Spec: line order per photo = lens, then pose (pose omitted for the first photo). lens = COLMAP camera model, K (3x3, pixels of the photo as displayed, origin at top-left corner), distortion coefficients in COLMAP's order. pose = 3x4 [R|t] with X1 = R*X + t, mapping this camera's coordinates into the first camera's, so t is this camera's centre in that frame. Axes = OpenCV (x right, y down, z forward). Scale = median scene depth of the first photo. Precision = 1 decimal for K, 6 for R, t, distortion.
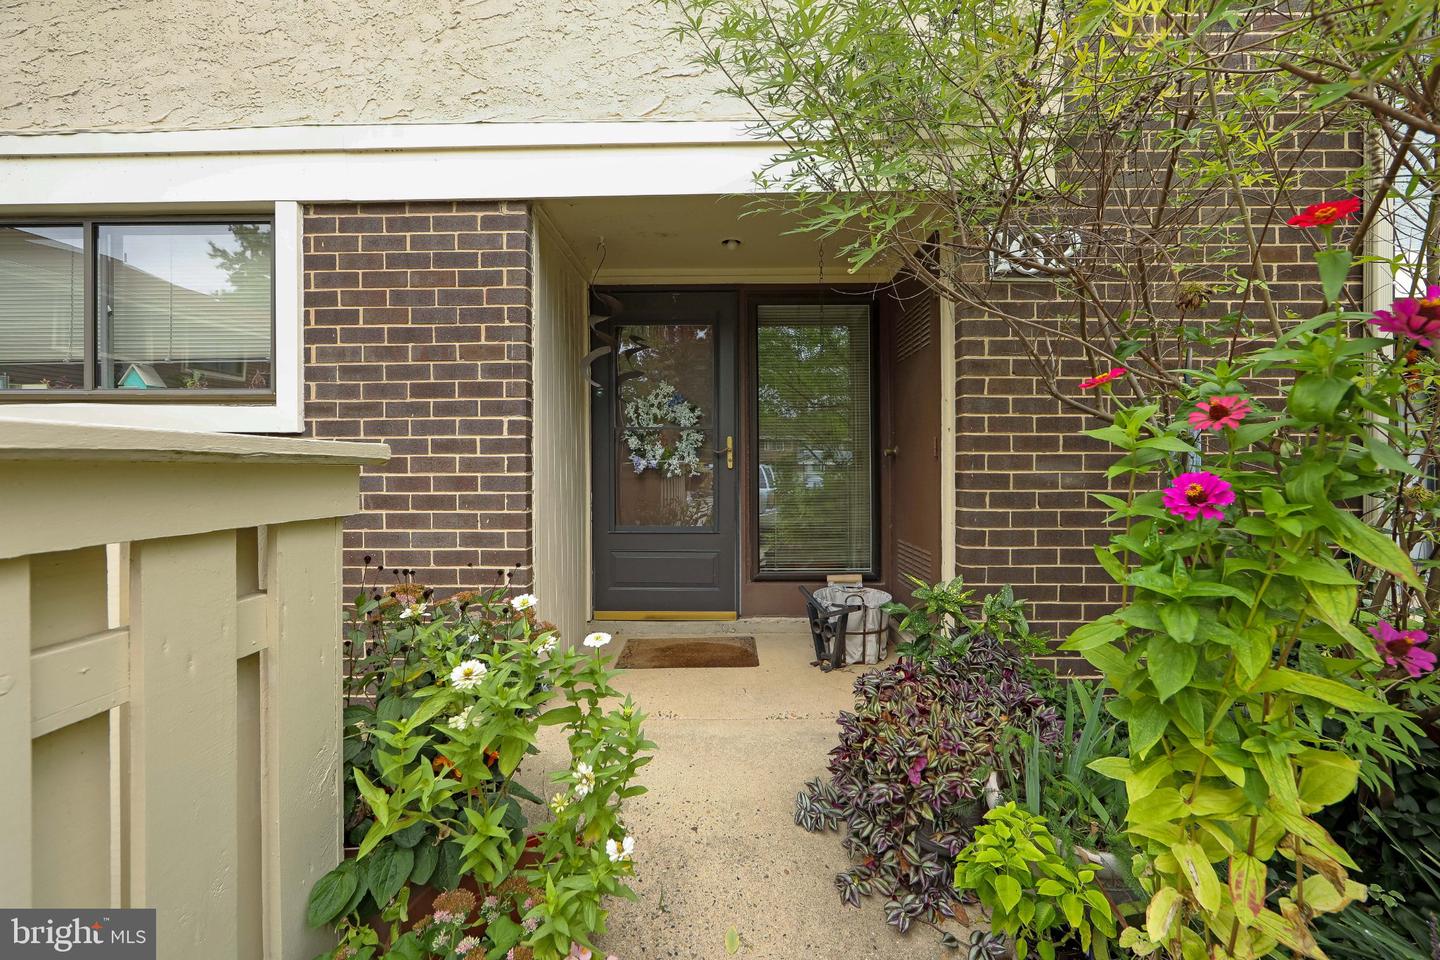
lens RADIAL K [[577.5, 0, 720.1], [0, 577.5, 470.8], [0, 0, 1]] dist [-0.011690, 0.002696]
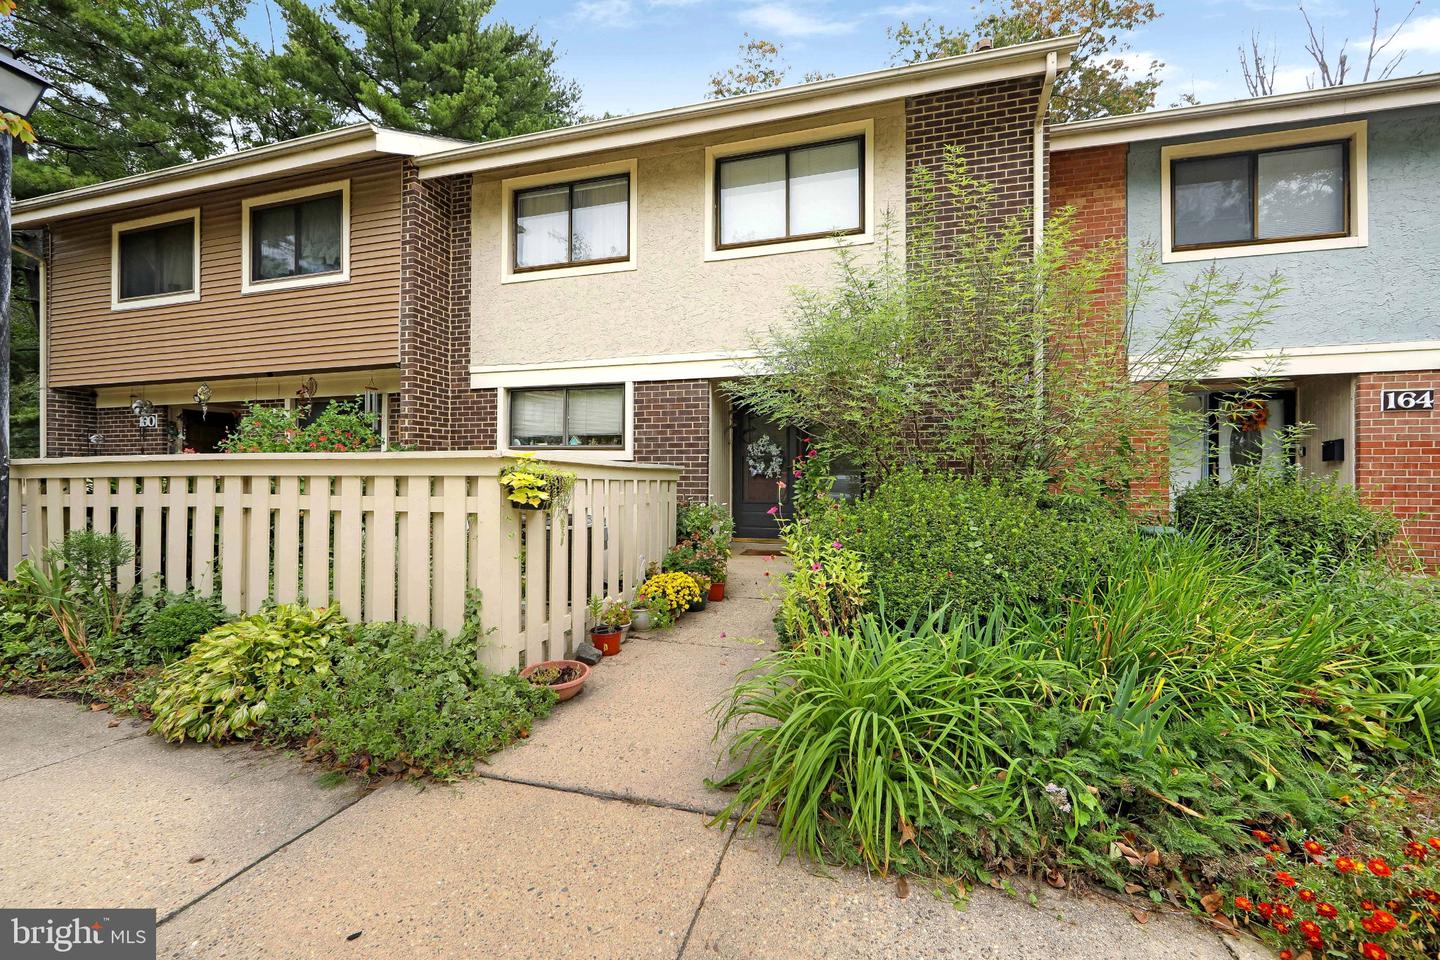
lens RADIAL K [[577.5, 0, 712.8], [0, 577.5, 478.3], [0, 0, 1]] dist [-0.011690, 0.002696]
pose [[0.960734, 0.005812, -0.277409, 0.473265], [-0.008539, 0.999926, -0.008622, 0.046683], [0.277338, 0.010652, 0.960713, -1.696510]]
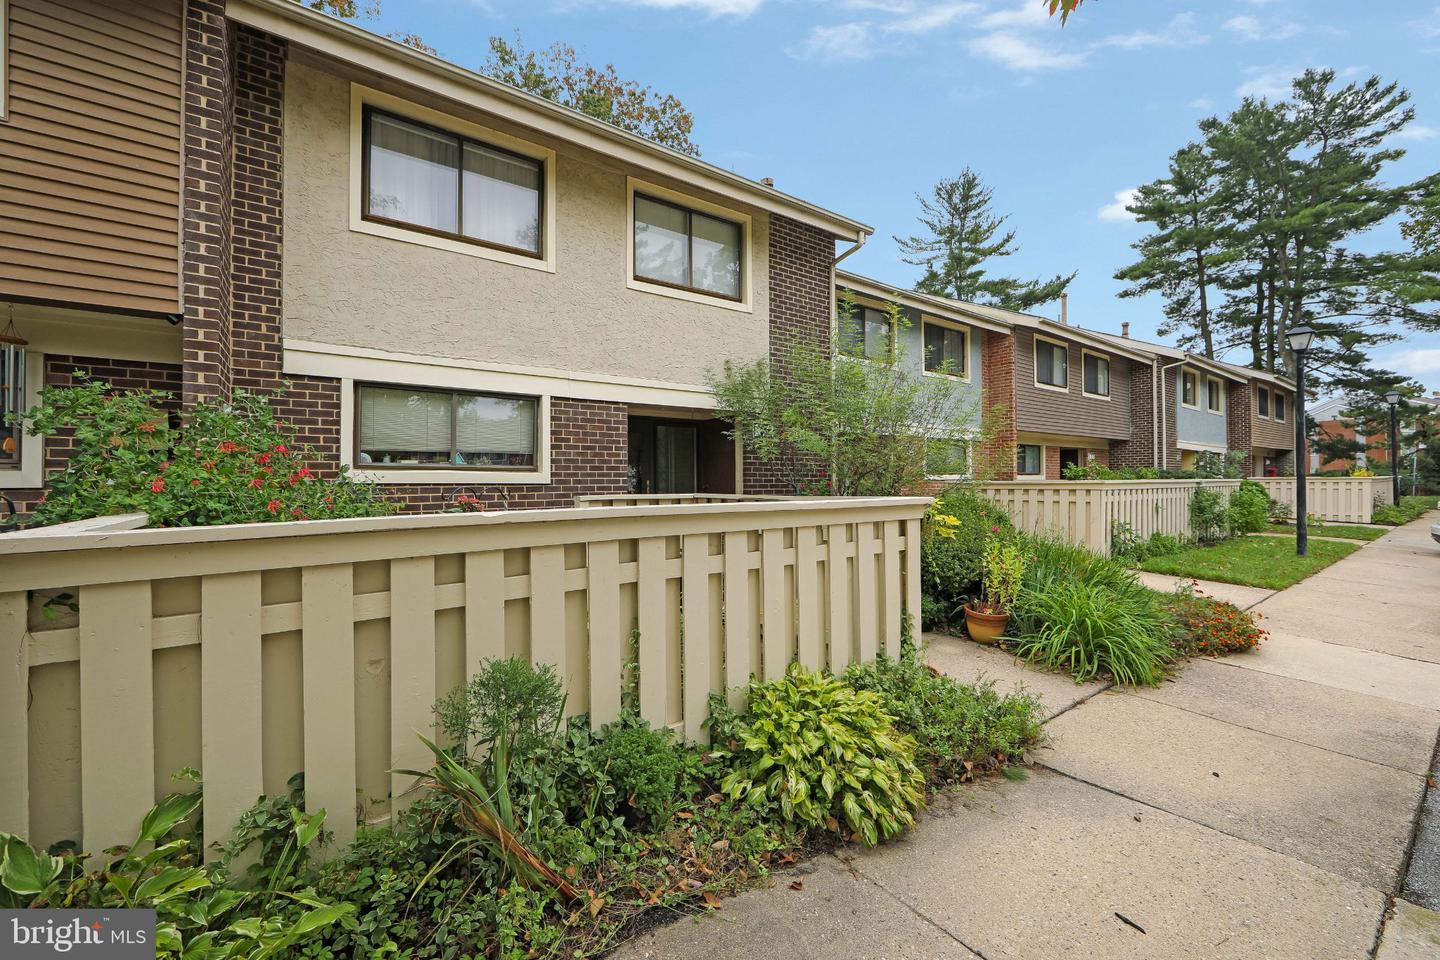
lens RADIAL K [[577.5, 0, 695.0], [0, 577.5, 481.3], [0, 0, 1]] dist [-0.011690, 0.002696]
pose [[0.822366, 0.000531, 0.568959, -1.680994], [0.010660, 0.999810, -0.016342, -0.027060], [-0.568859, 0.019504, 0.822204, -1.531154]]
